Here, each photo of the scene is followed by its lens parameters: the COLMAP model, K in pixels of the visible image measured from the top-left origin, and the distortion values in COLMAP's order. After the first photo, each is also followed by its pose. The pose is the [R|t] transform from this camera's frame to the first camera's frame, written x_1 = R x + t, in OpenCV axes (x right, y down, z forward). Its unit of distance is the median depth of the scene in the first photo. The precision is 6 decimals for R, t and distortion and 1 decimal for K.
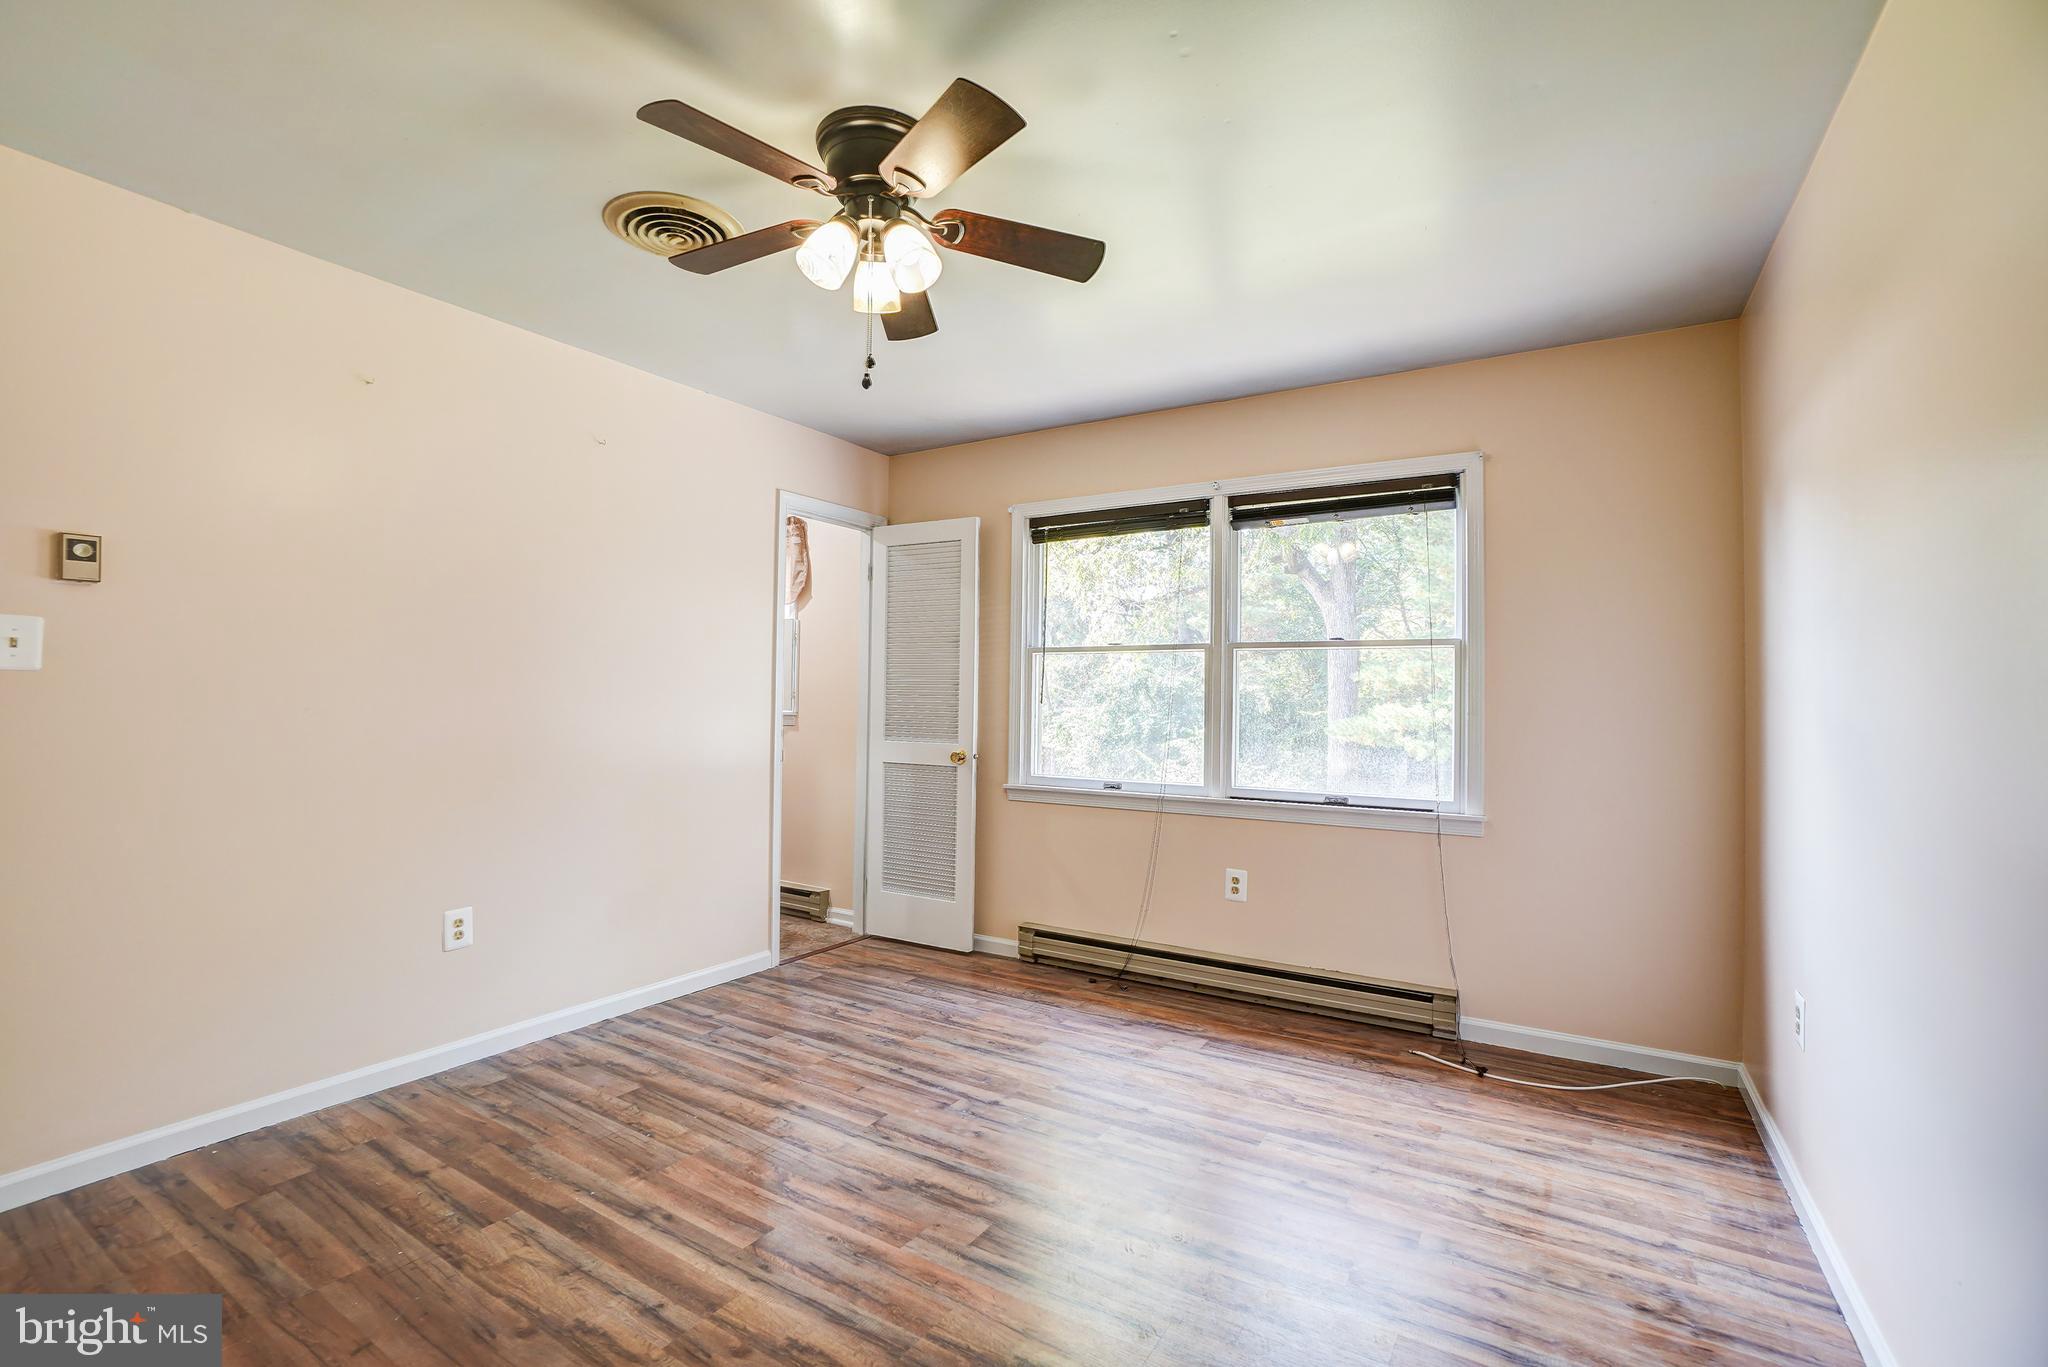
lens RADIAL K [[903.8, 0, 1026.4], [0, 903.8, 688.8], [0, 0, 1]] dist [-0.058363, 0.019381]
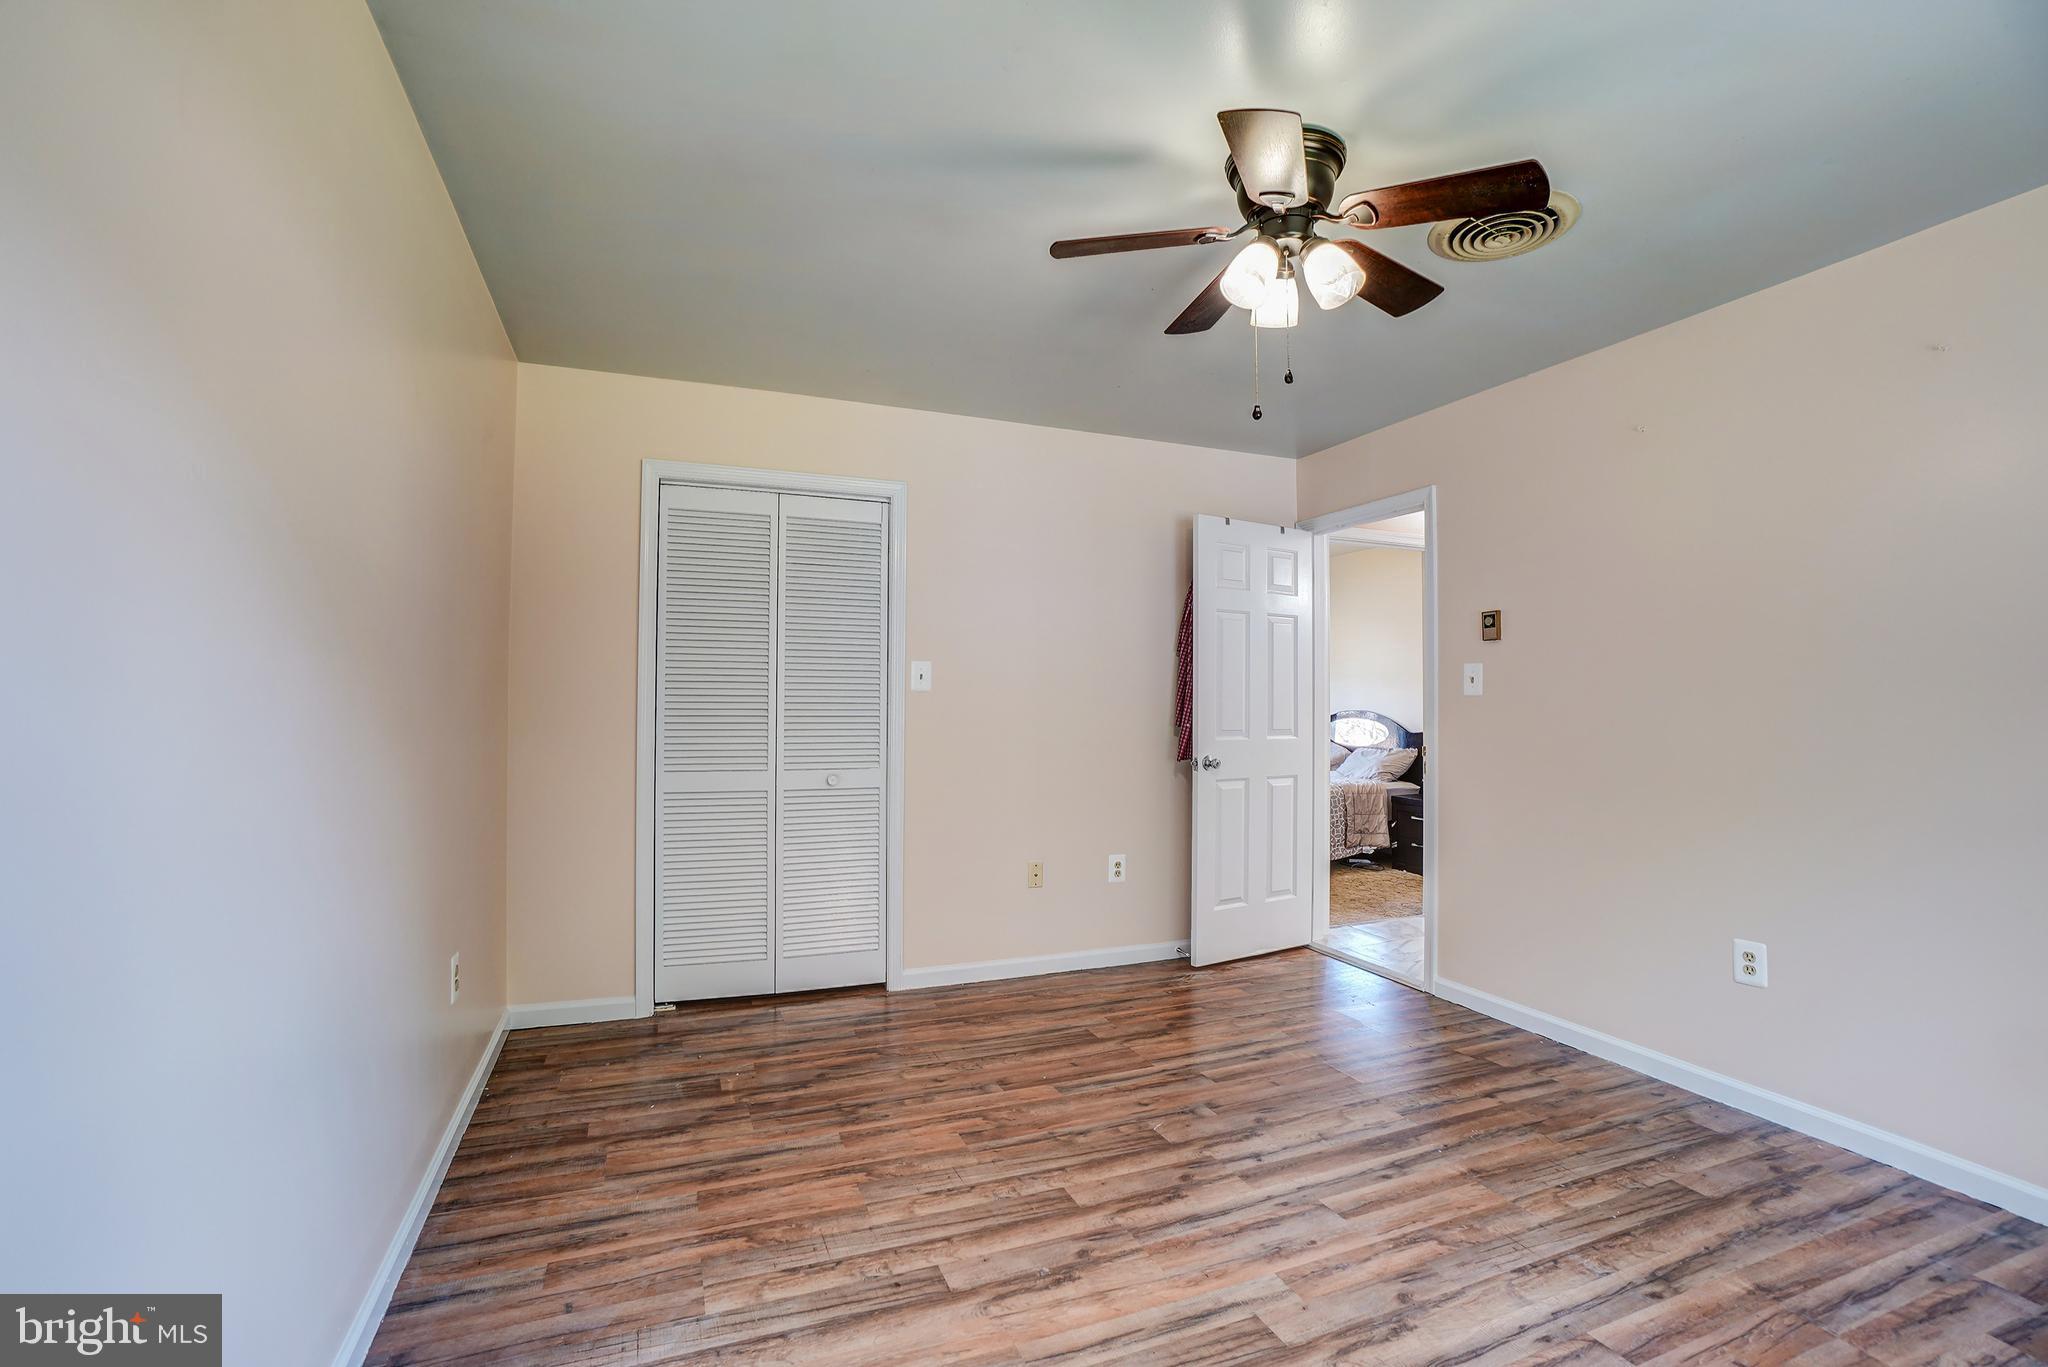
lens RADIAL K [[903.8, 0, 1016.5], [0, 903.8, 683.5], [0, 0, 1]] dist [-0.058363, 0.019381]
pose [[-0.592170, -0.034967, -0.805054, 0.656620], [-0.010157, 0.999303, -0.035932, 0.021826], [0.805749, -0.013101, -0.592113, 1.084097]]
